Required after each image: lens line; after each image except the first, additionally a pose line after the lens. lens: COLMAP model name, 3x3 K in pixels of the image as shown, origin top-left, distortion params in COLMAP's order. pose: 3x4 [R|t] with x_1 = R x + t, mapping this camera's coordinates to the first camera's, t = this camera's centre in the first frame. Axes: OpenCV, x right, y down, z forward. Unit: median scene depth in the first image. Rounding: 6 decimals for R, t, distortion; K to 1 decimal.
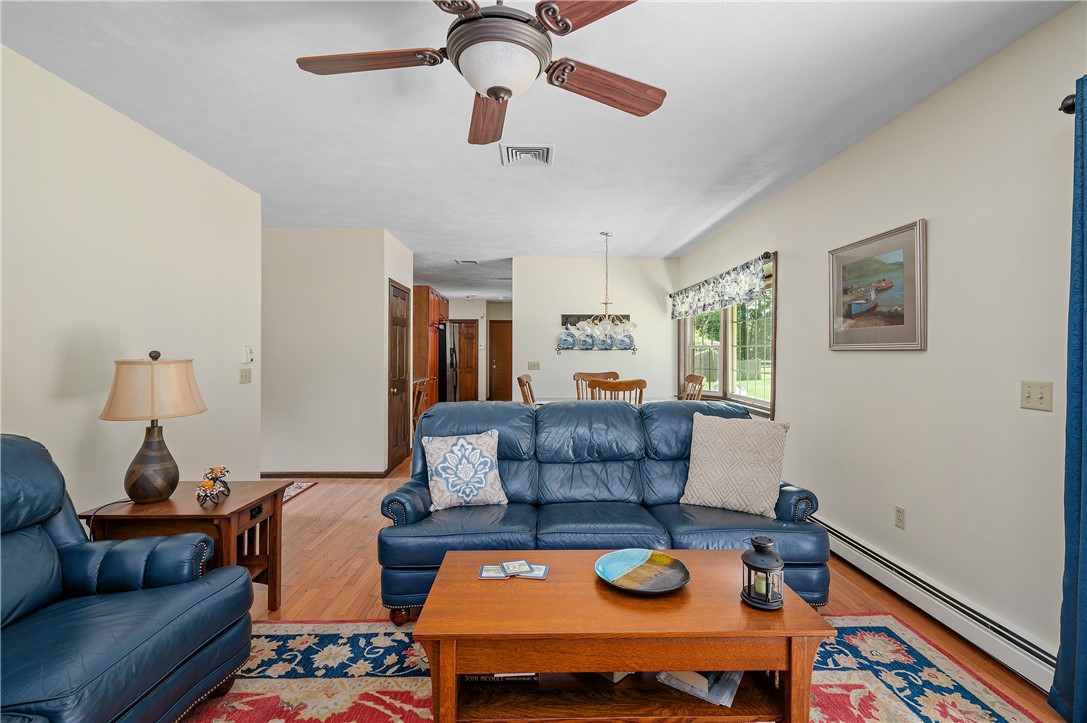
lens RADIAL K [[495.0, 0, 542.7], [0, 495.0, 354.0], [0, 0, 1]] dist [-0.022210, -0.000068]
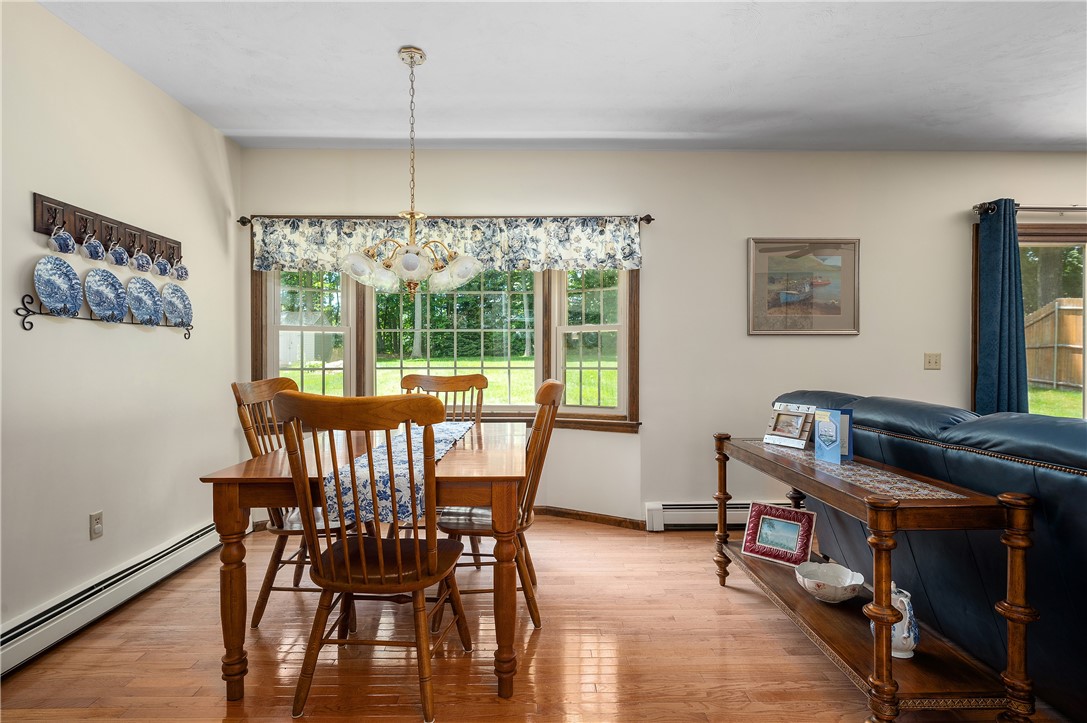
lens RADIAL K [[557.4, 0, 542.5], [0, 557.4, 364.6], [0, 0, 1]] dist [-0.002907, -0.000924]
pose [[0.000187, -0.013341, 0.999911, -0.627837], [0.006653, 0.999889, 0.013339, 0.039155], [-0.999978, 0.006650, 0.000276, 1.539124]]
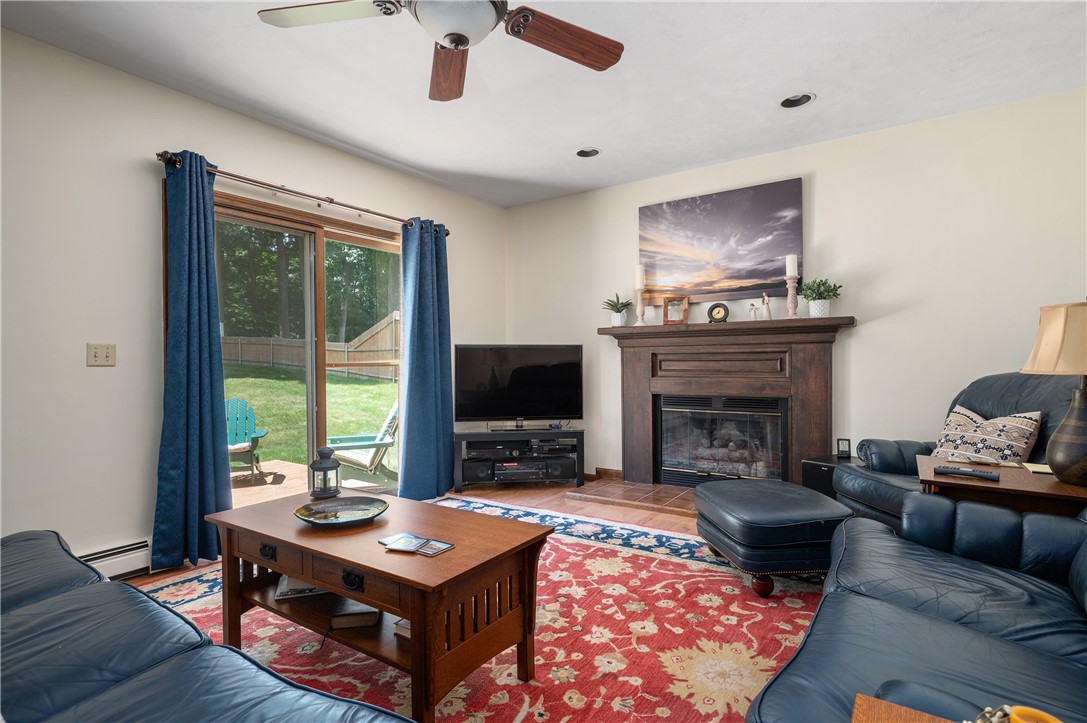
lens RADIAL K [[557.4, 0, 541.8], [0, 557.4, 361.2], [0, 0, 1]] dist [-0.002907, -0.000924]
pose [[-0.823486, 0.000384, 0.567336, -0.466689], [0.009120, 0.999880, 0.012561, 0.060596], [-0.567263, 0.015518, -0.823391, 0.975651]]
